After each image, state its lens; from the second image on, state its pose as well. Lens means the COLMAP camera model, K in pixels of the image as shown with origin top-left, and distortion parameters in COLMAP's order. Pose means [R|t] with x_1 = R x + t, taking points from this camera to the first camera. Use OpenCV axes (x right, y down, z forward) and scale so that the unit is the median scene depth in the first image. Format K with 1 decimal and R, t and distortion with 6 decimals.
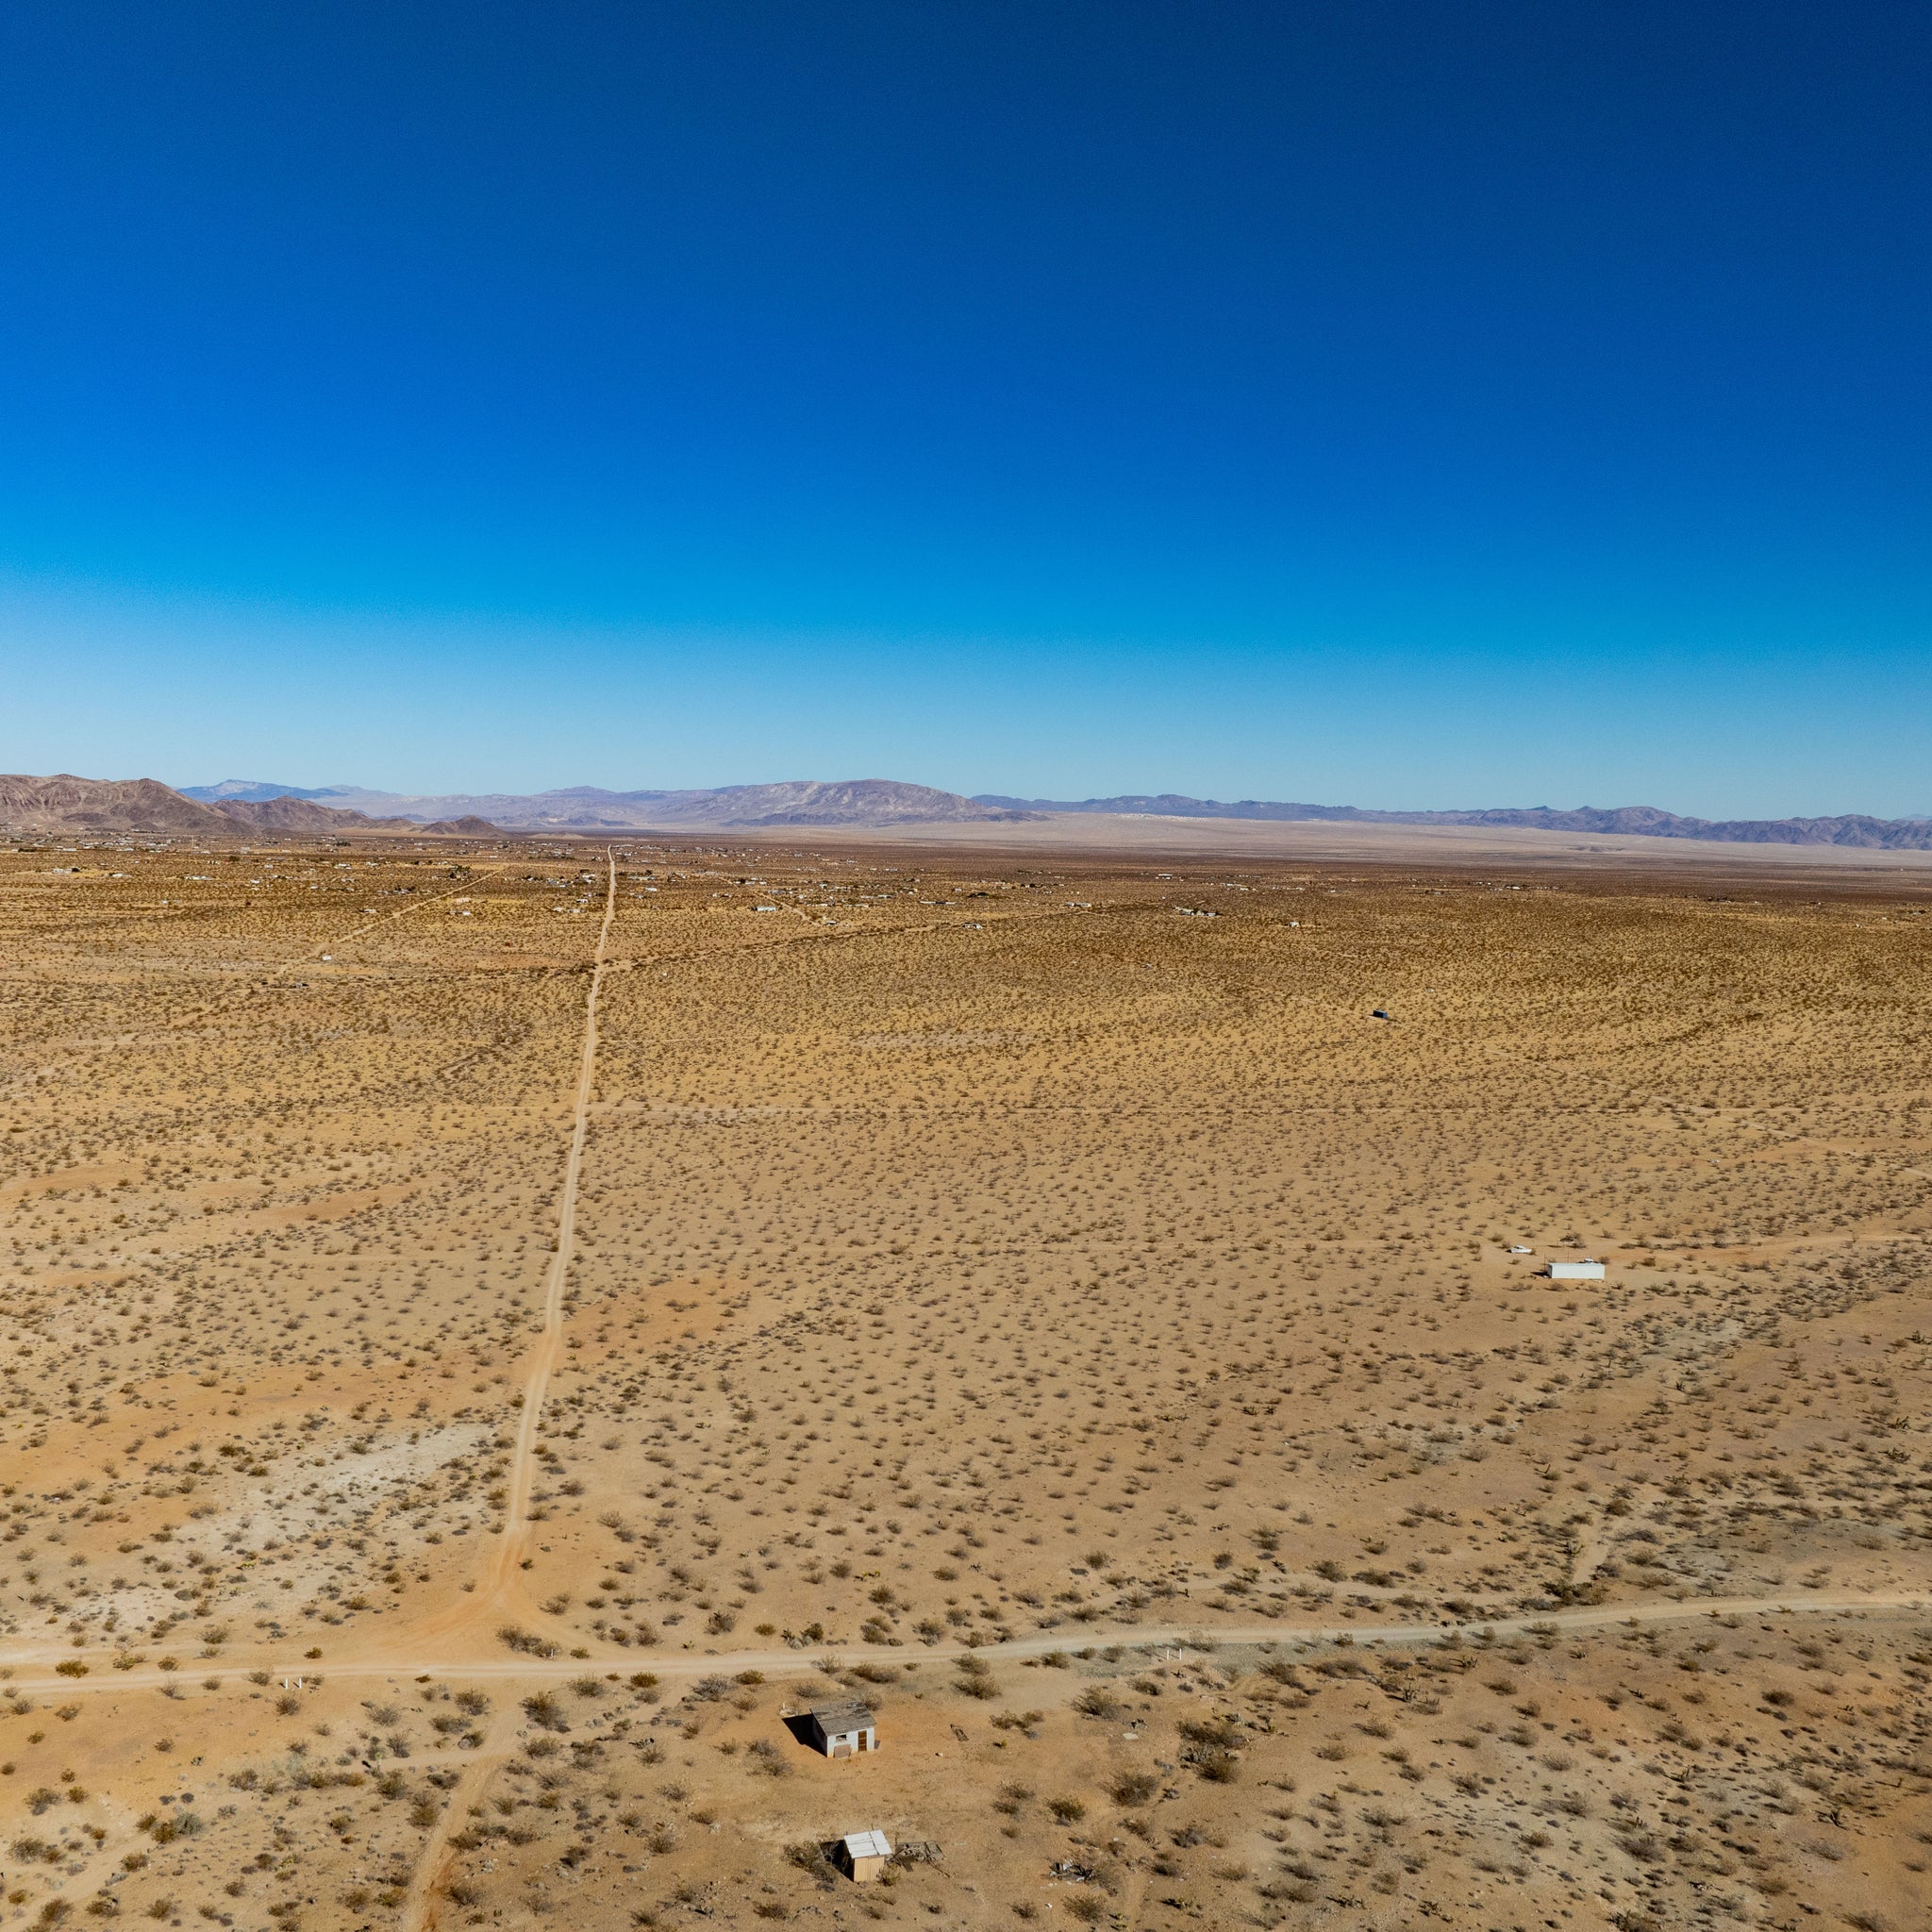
lens RADIAL K [[1816.9, 0, 969.5], [0, 1816.9, 980.0], [0, 0, 1]] dist [-0.006222, -0.082007]
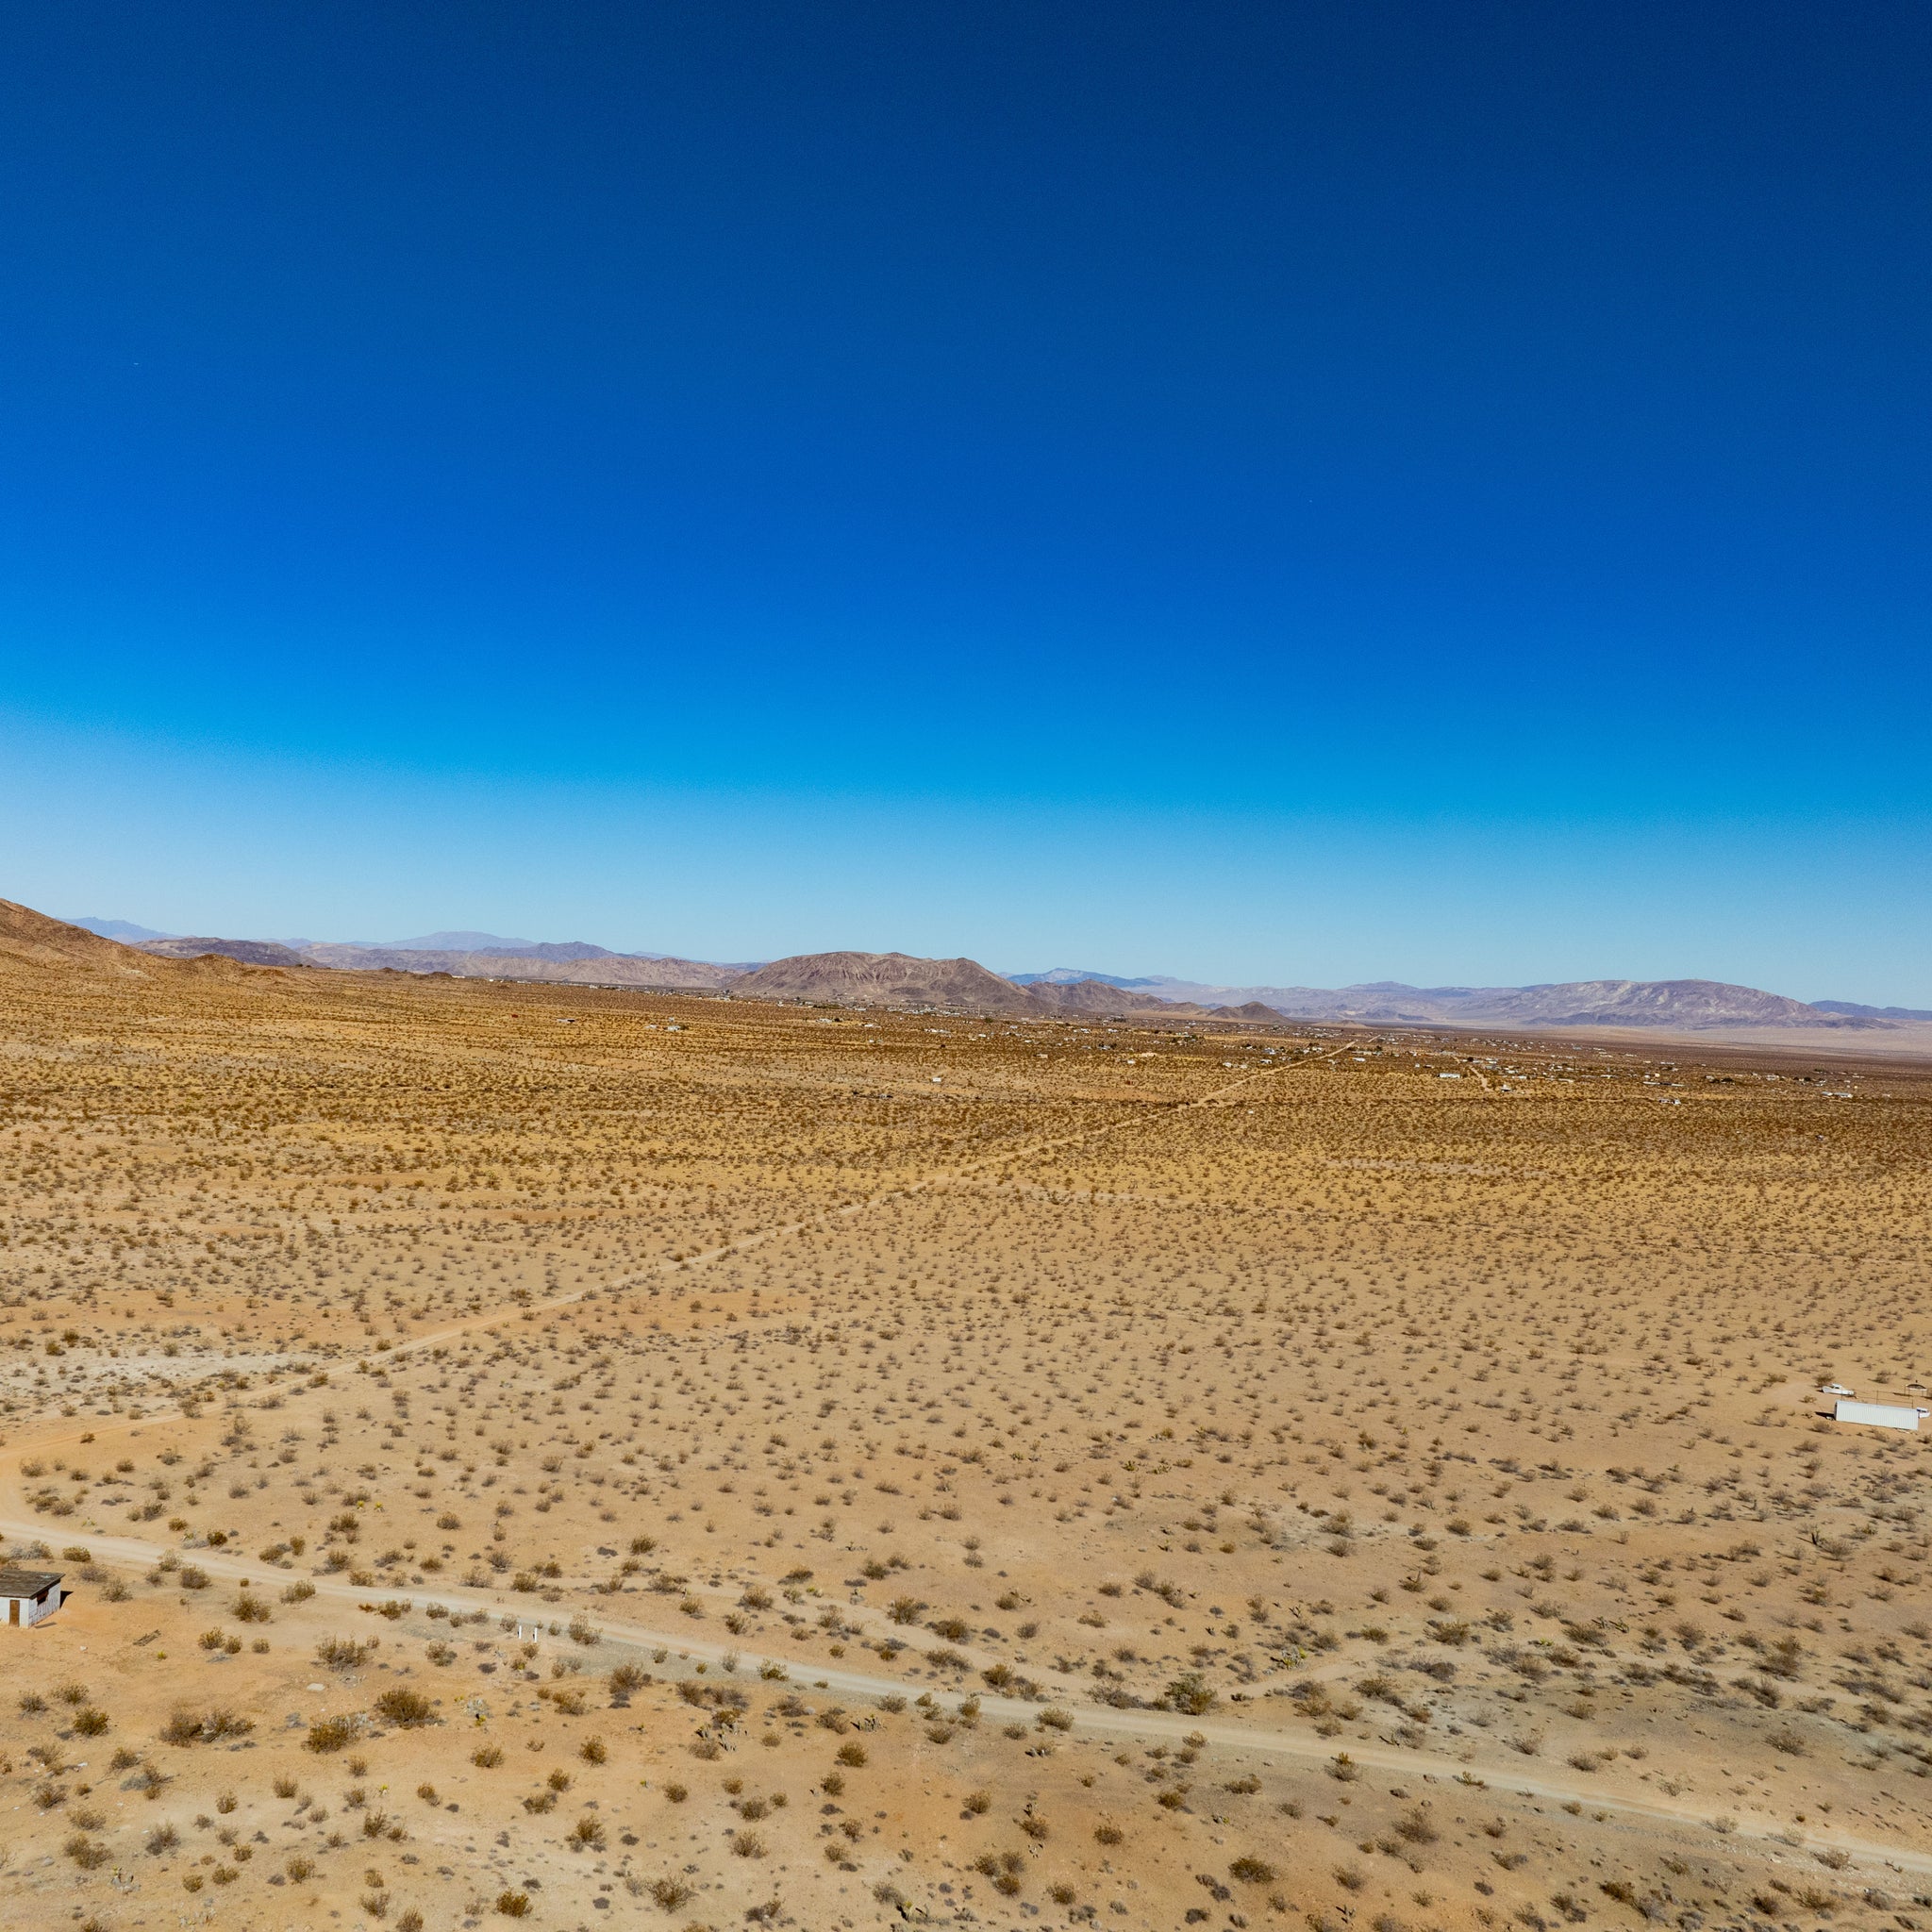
lens RADIAL K [[1816.9, 0, 969.5], [0, 1816.9, 980.0], [0, 0, 1]] dist [-0.006222, -0.082007]
pose [[0.905184, 0.021204, -0.424490, 0.480673], [-0.066889, 0.993416, -0.093012, 0.123008], [0.419723, 0.112587, 0.900642, 0.280932]]
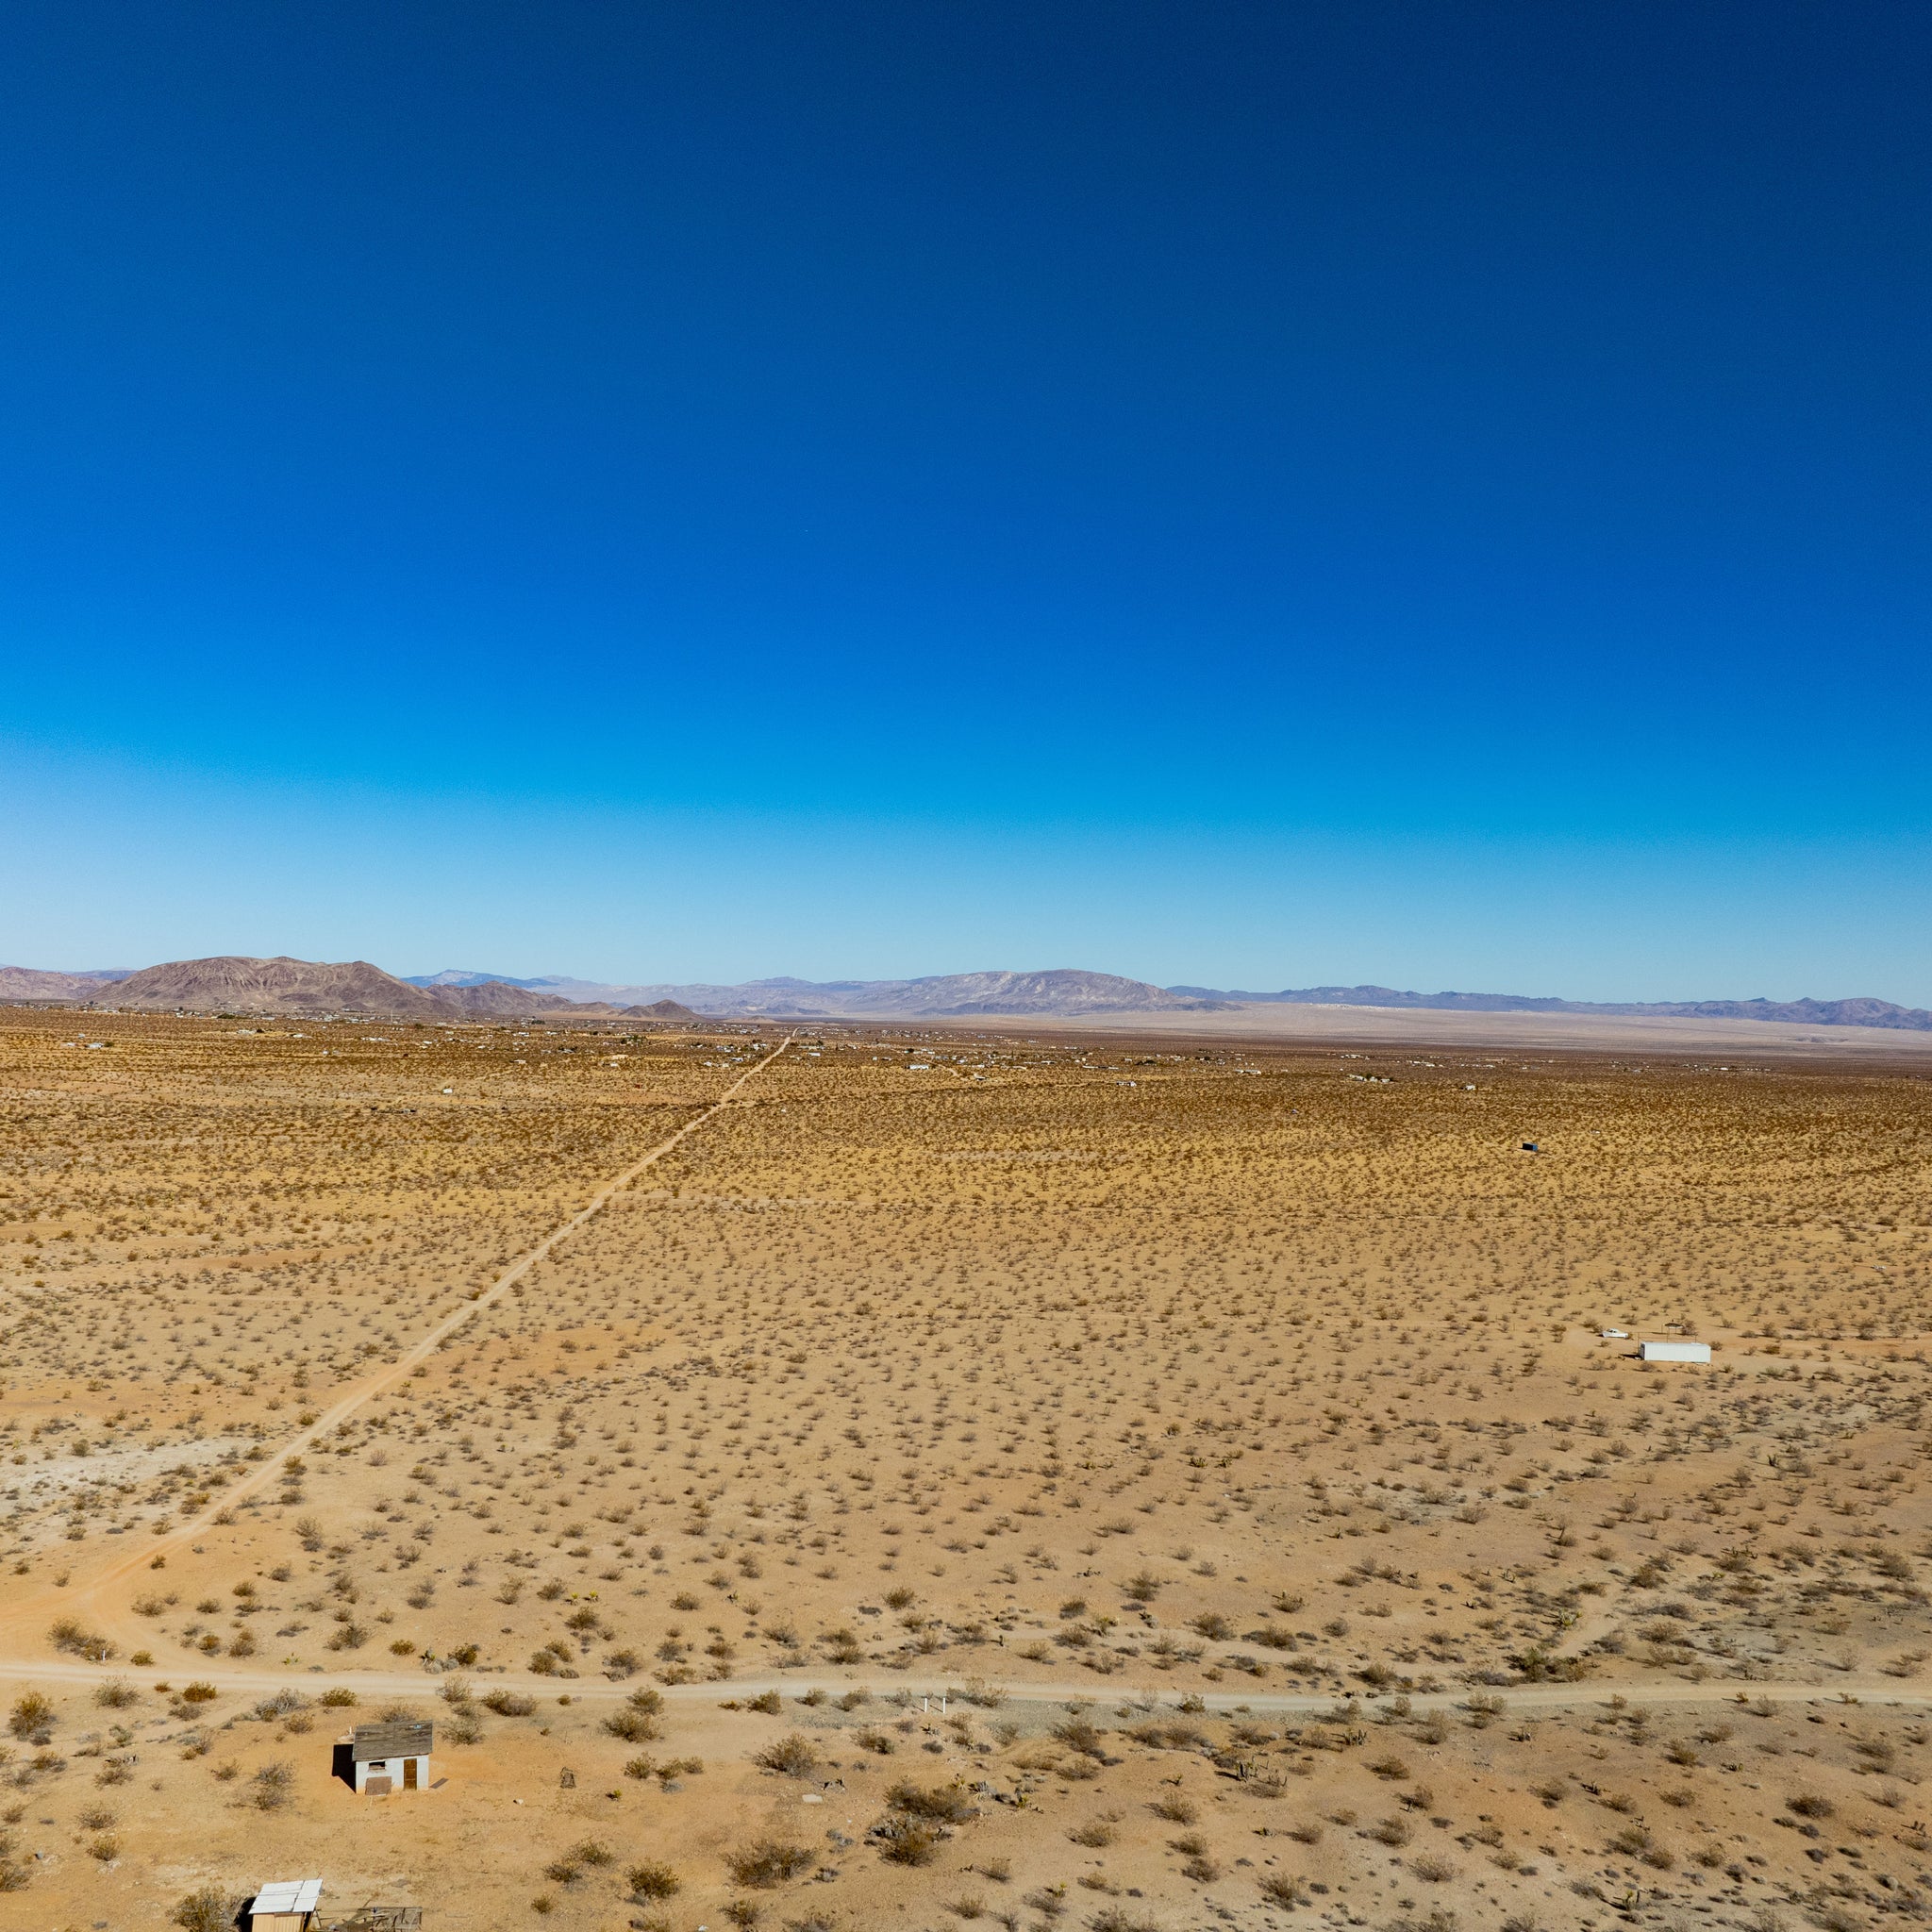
lens RADIAL K [[1816.9, 0, 969.5], [0, 1816.9, 980.0], [0, 0, 1]] dist [-0.006222, -0.082007]
pose [[0.994179, 0.001125, -0.107739, 0.161858], [-0.012498, 0.994400, -0.104941, 0.128488], [0.107018, 0.105676, 0.988625, 0.208237]]
